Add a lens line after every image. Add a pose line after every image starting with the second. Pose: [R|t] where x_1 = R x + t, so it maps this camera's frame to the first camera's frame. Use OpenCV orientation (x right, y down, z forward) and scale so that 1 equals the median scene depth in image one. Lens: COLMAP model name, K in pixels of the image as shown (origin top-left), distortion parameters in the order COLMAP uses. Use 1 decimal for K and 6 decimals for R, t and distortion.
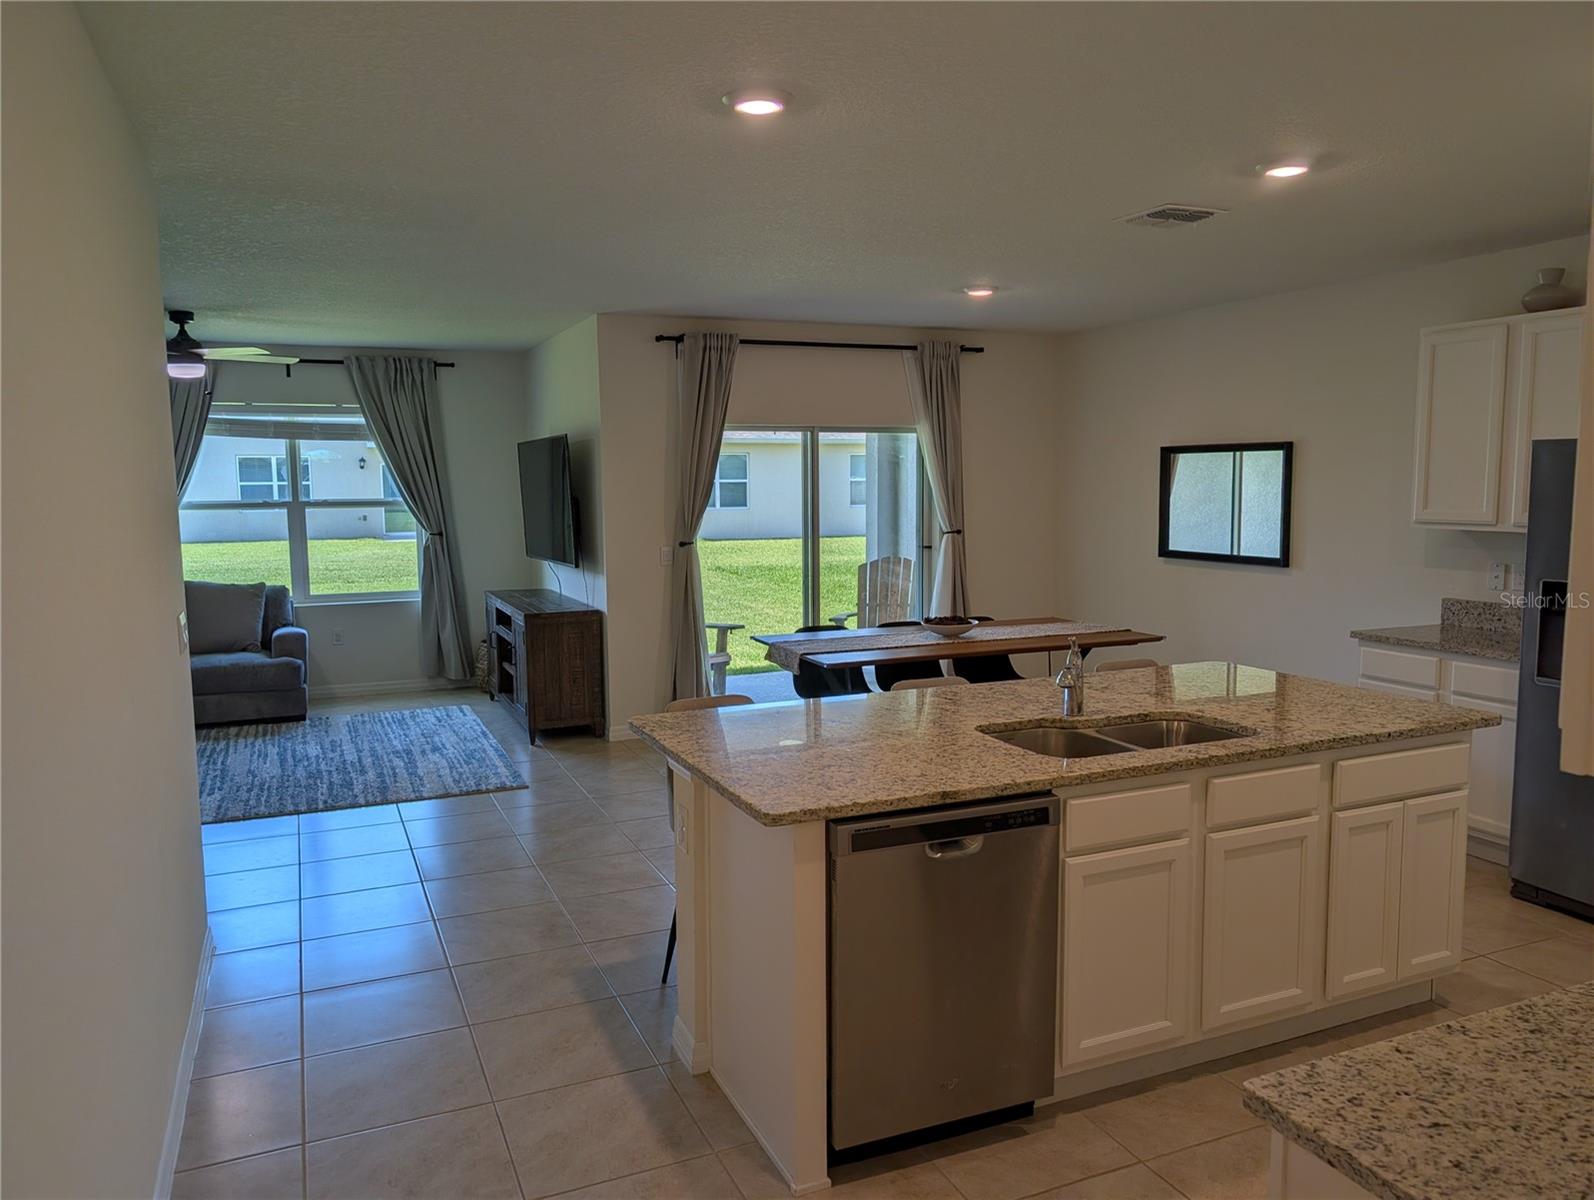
lens RADIAL K [[1132.4, 0, 808.7], [0, 1132.4, 607.1], [0, 0, 1]] dist [0.017995, -0.018413]
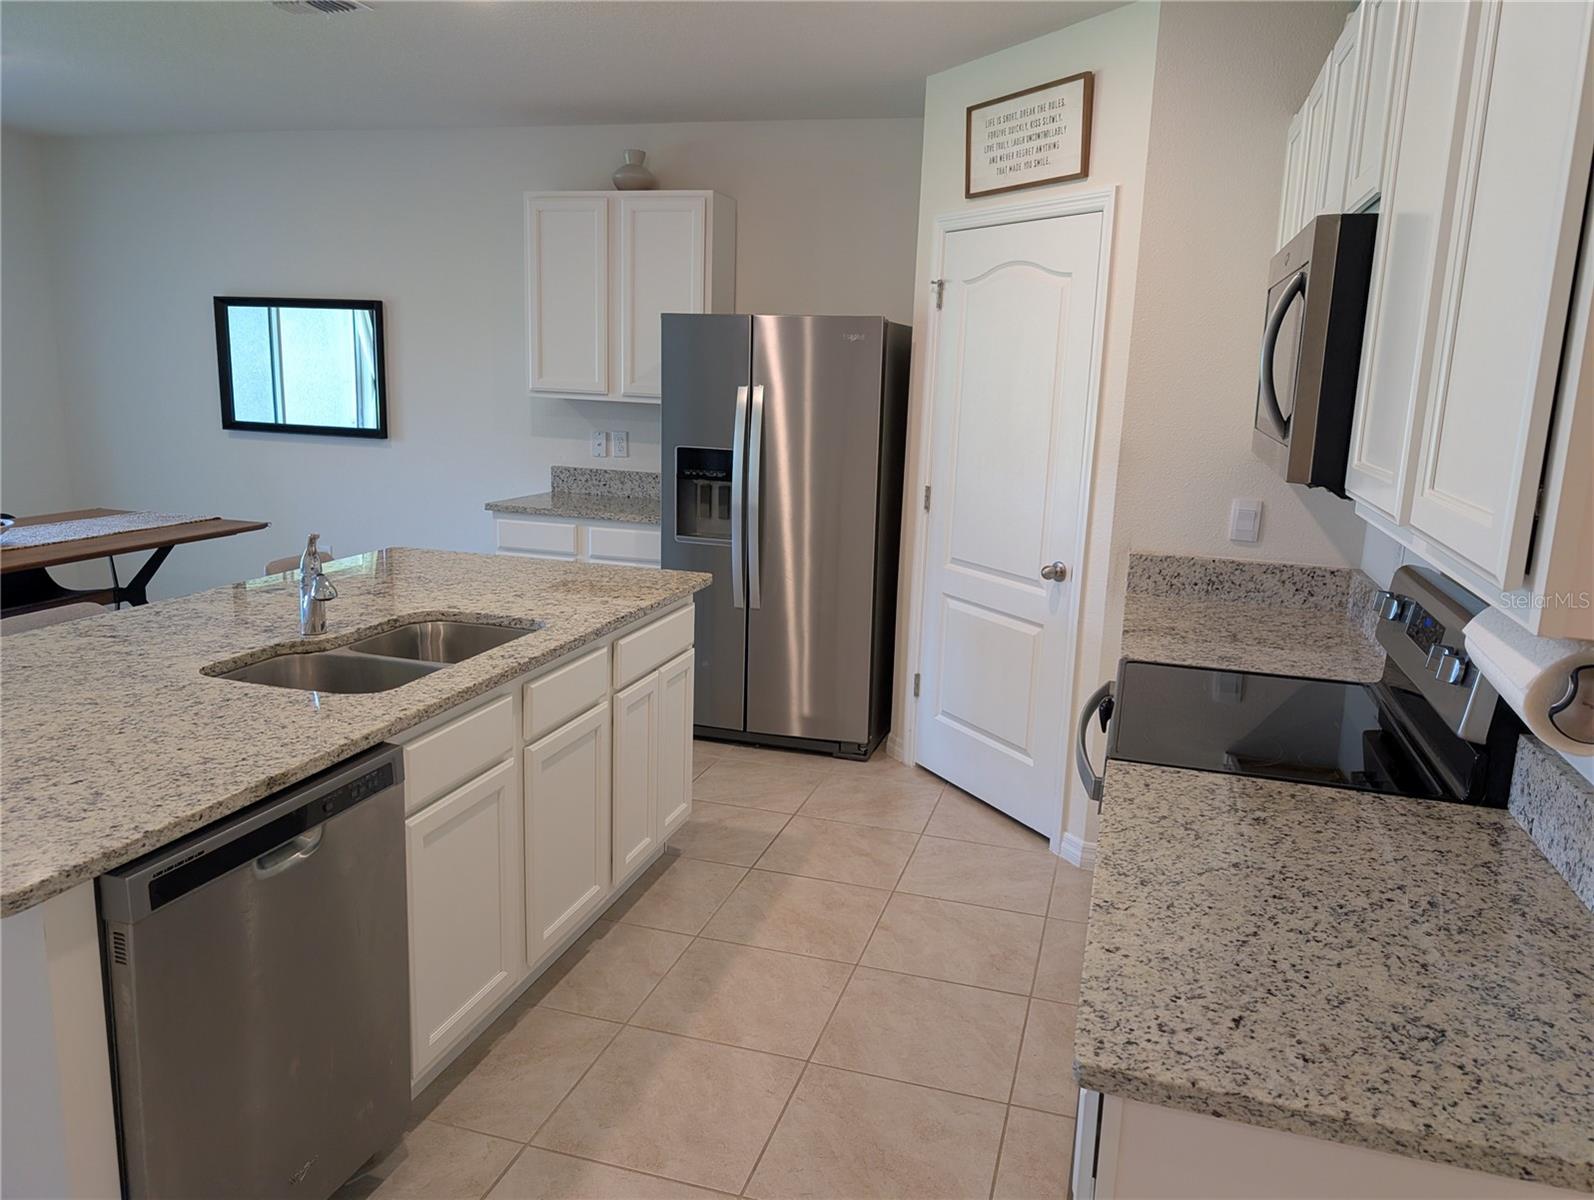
lens RADIAL K [[1132.4, 0, 802.4], [0, 1132.4, 593.0], [0, 0, 1]] dist [0.017995, -0.018413]
pose [[0.651748, -0.118940, 0.749051, -0.089798], [0.044985, 0.991950, 0.118368, -0.006167], [-0.757100, -0.043450, 0.651852, 0.175664]]
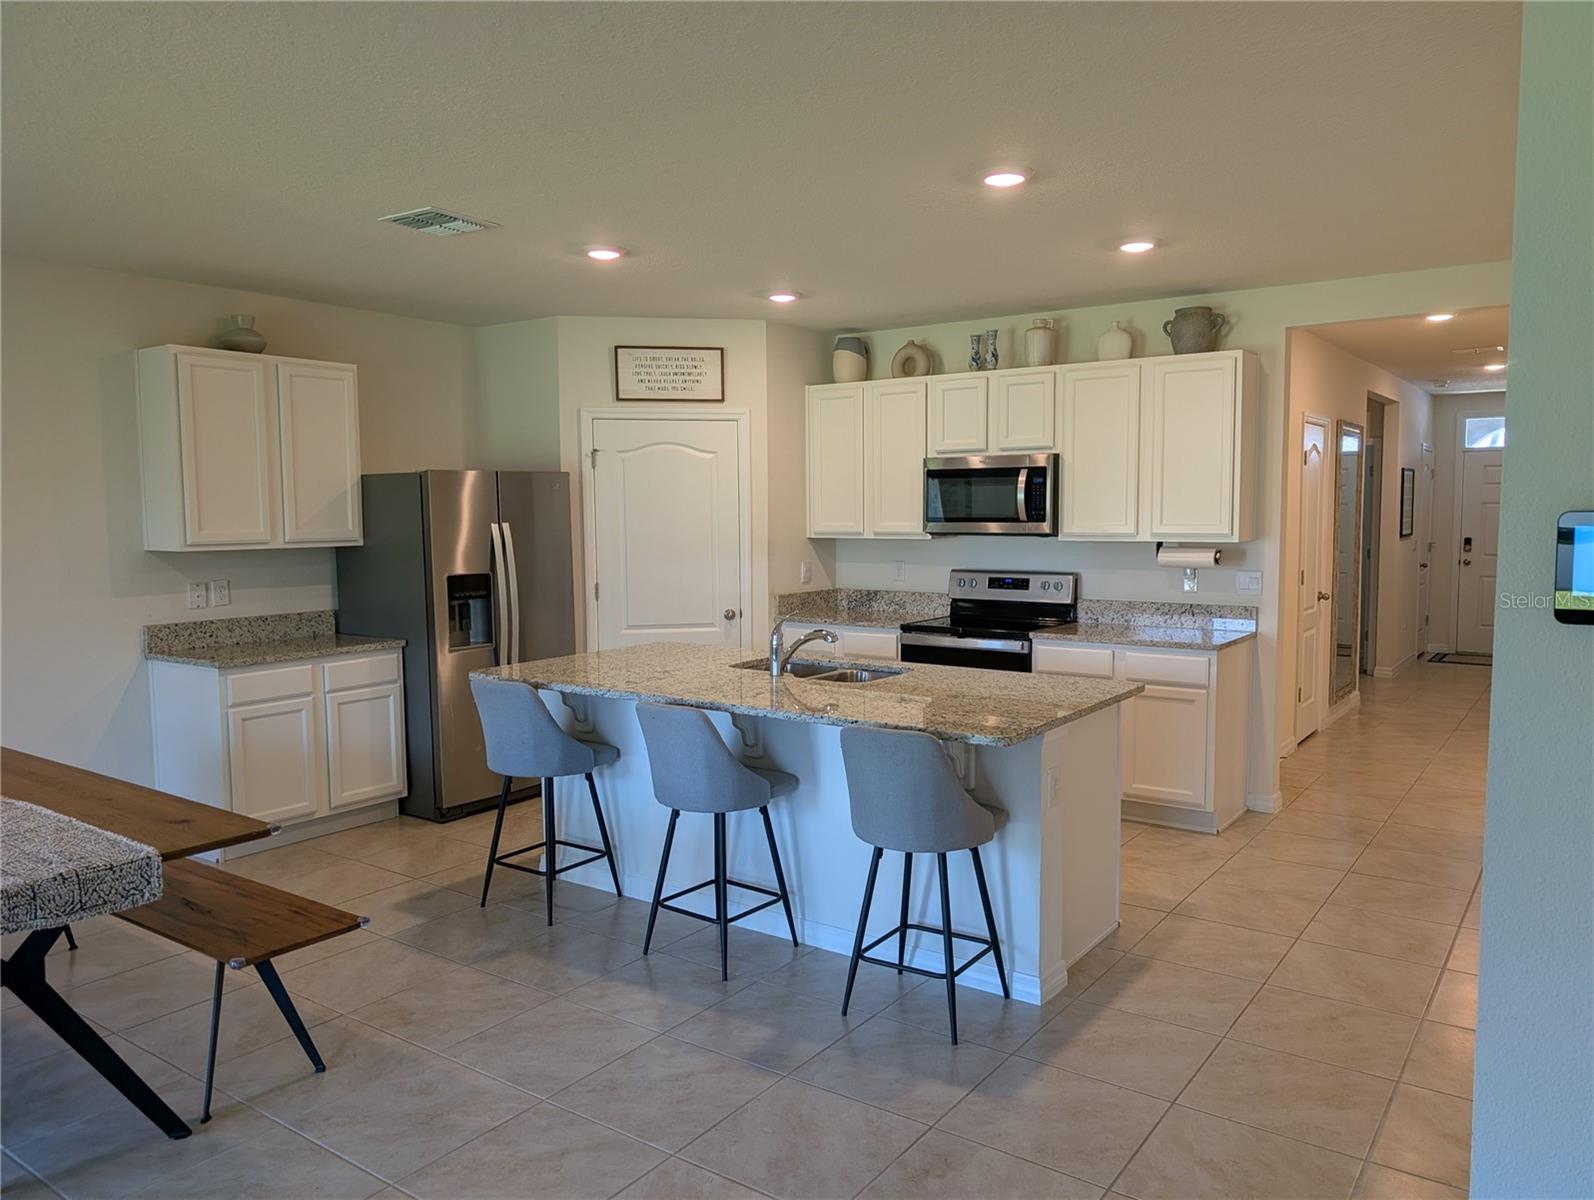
lens RADIAL K [[1132.4, 0, 803.2], [0, 1132.4, 607.7], [0, 0, 1]] dist [0.017995, -0.018413]
pose [[-0.499094, -0.063190, 0.864241, -0.625039], [0.109039, 0.984831, 0.134977, -0.105585], [-0.859660, 0.161602, -0.484633, 1.135652]]
